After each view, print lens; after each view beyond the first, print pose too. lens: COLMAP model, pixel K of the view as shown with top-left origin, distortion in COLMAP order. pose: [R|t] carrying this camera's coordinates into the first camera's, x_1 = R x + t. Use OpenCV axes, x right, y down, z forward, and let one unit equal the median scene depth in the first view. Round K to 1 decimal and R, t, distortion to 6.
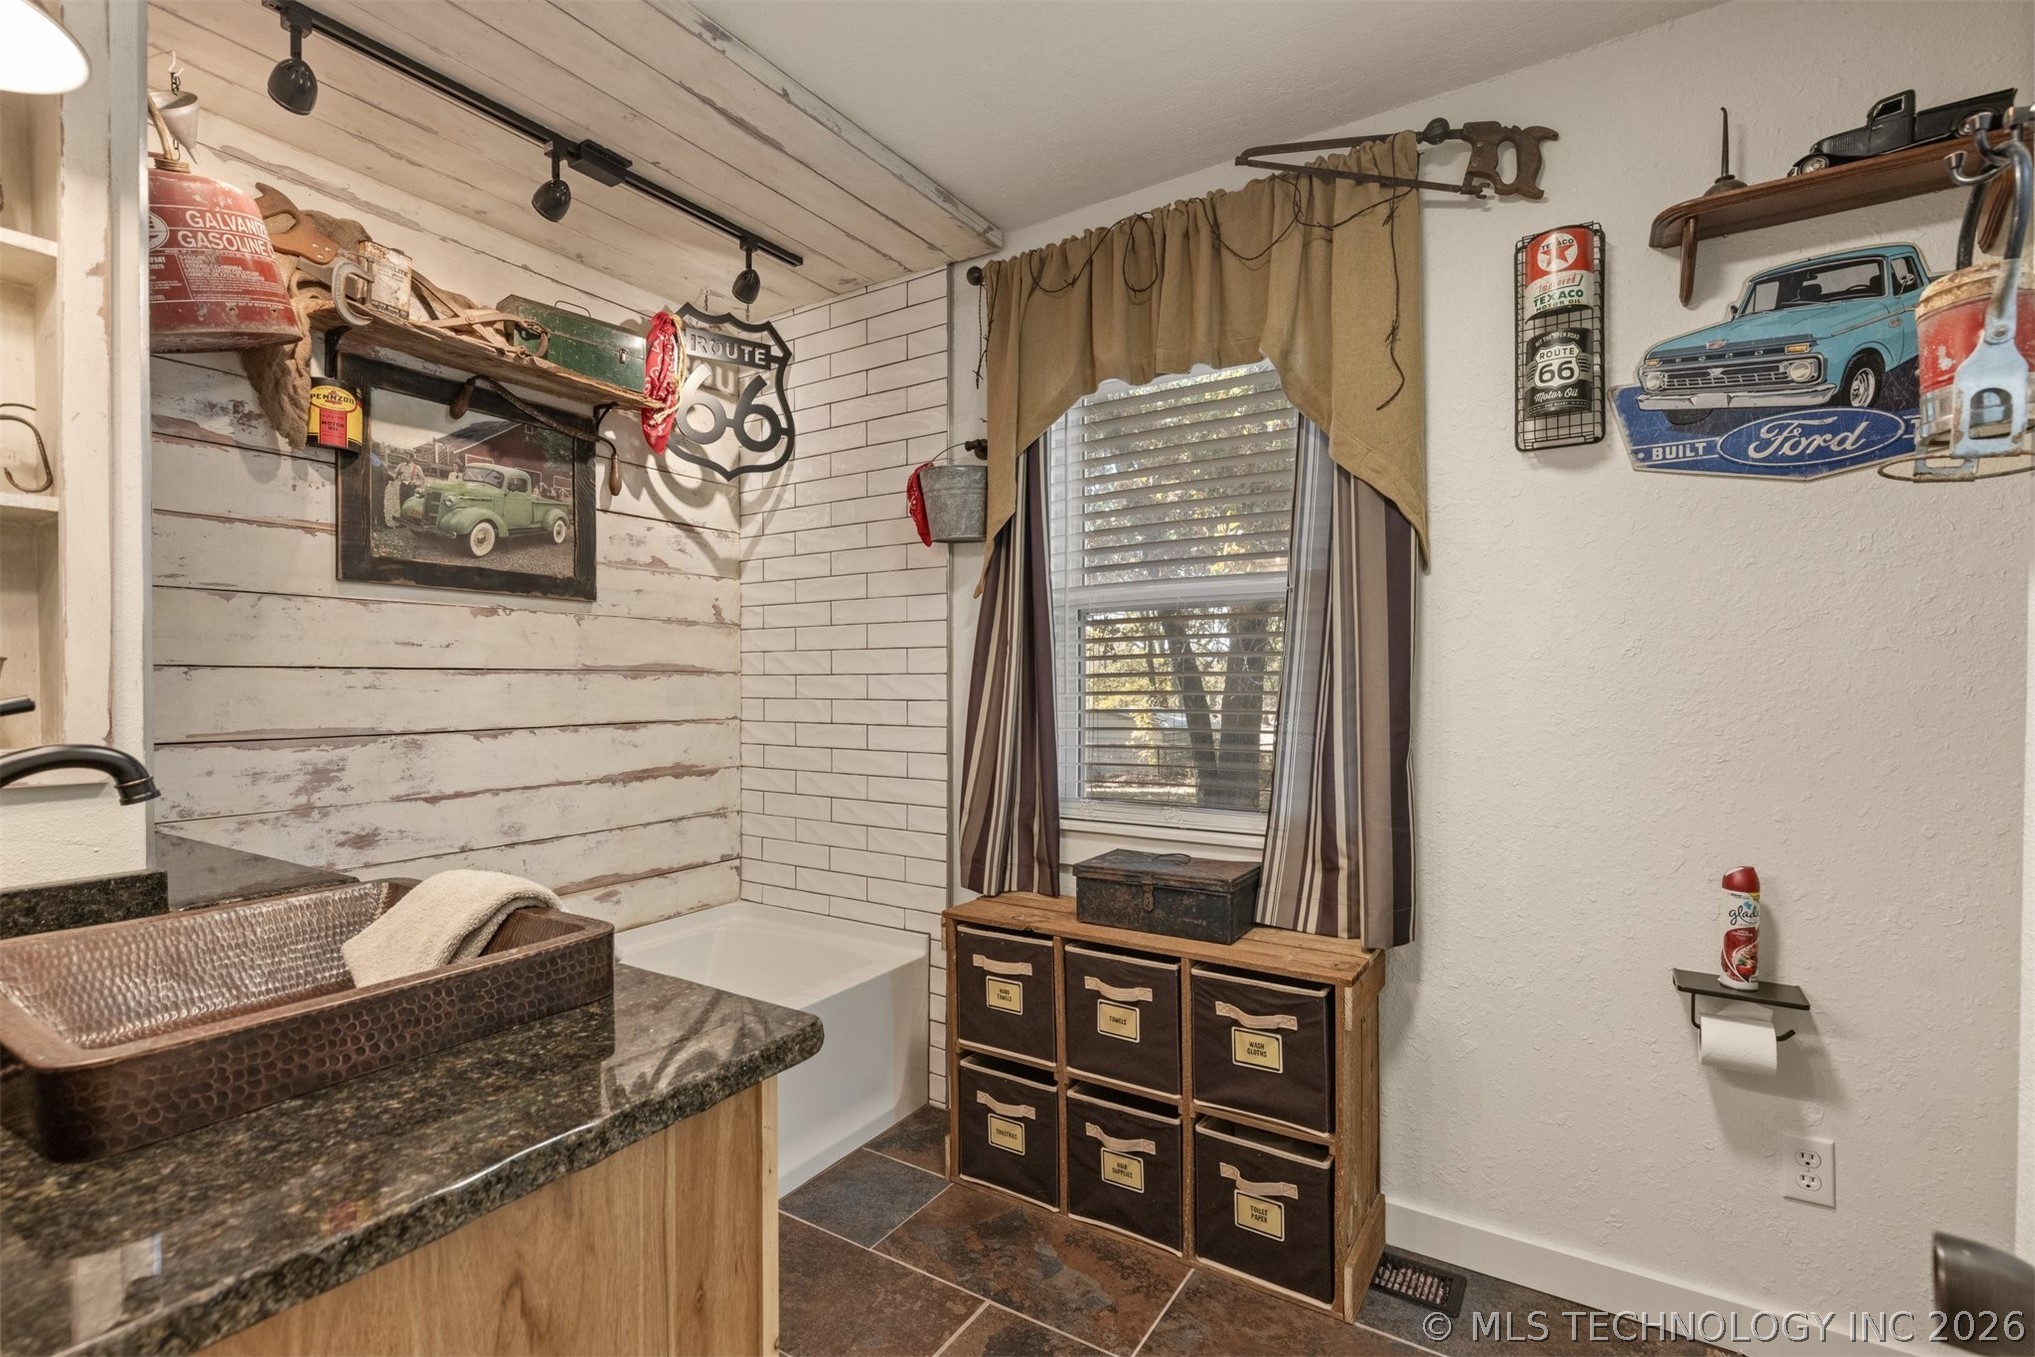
lens RADIAL K [[933.3, 0, 1006.5], [0, 933.3, 689.3], [0, 0, 1]] dist [0.010200, -0.001730]
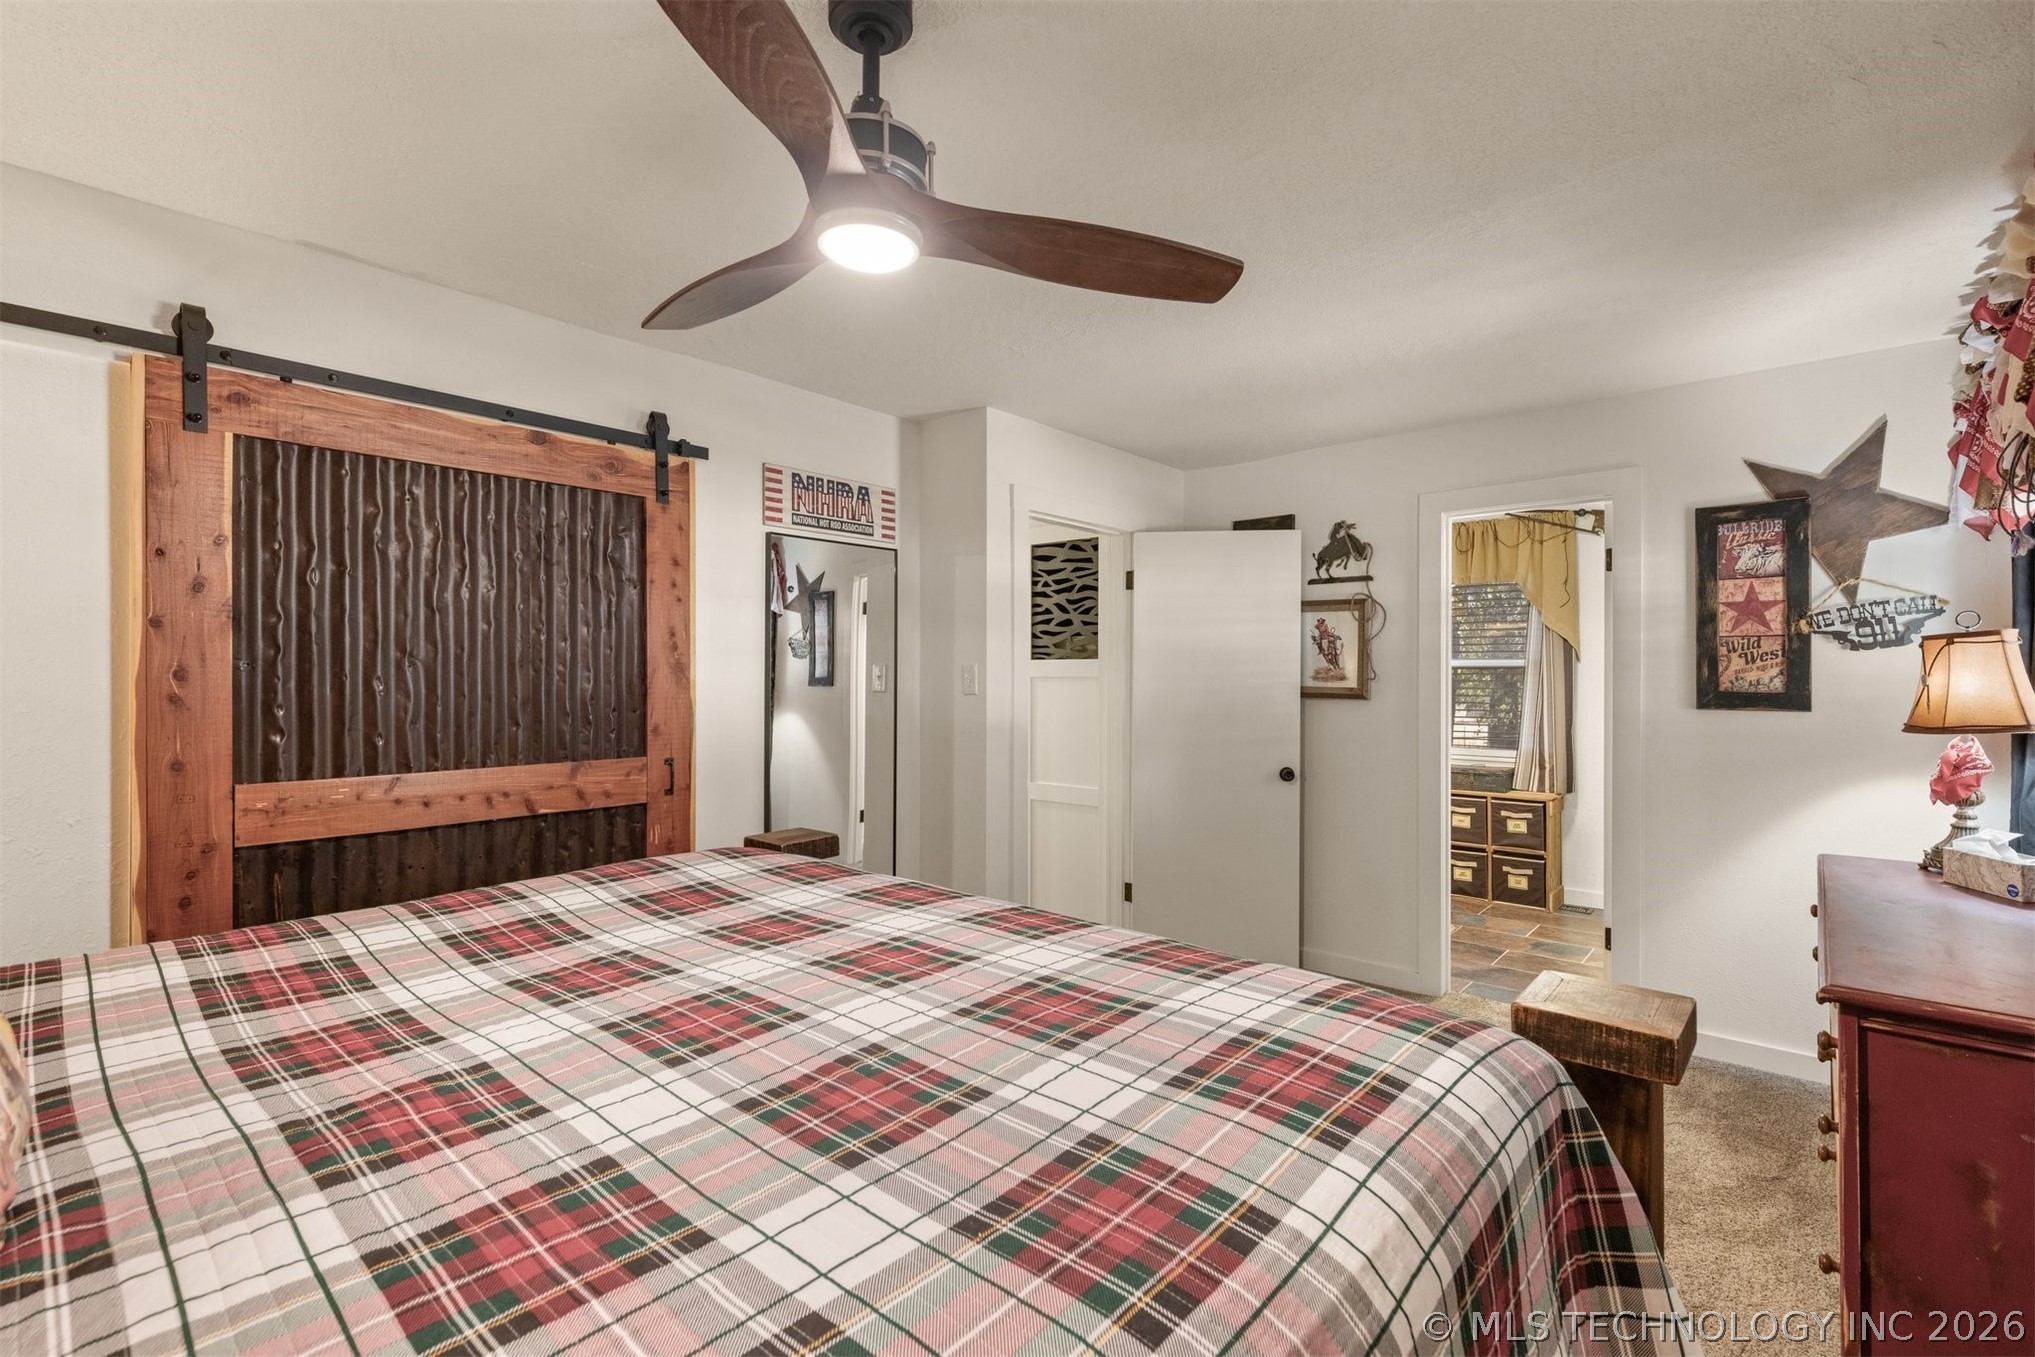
lens RADIAL K [[904.7, 0, 1025.6], [0, 904.7, 664.4], [0, 0, 1]] dist [0.005338, -0.001115]
pose [[0.988460, 0.003874, -0.151430, -0.790090], [-0.006780, 0.999803, -0.018678, -0.056784], [0.151328, 0.019489, 0.988291, -1.961169]]
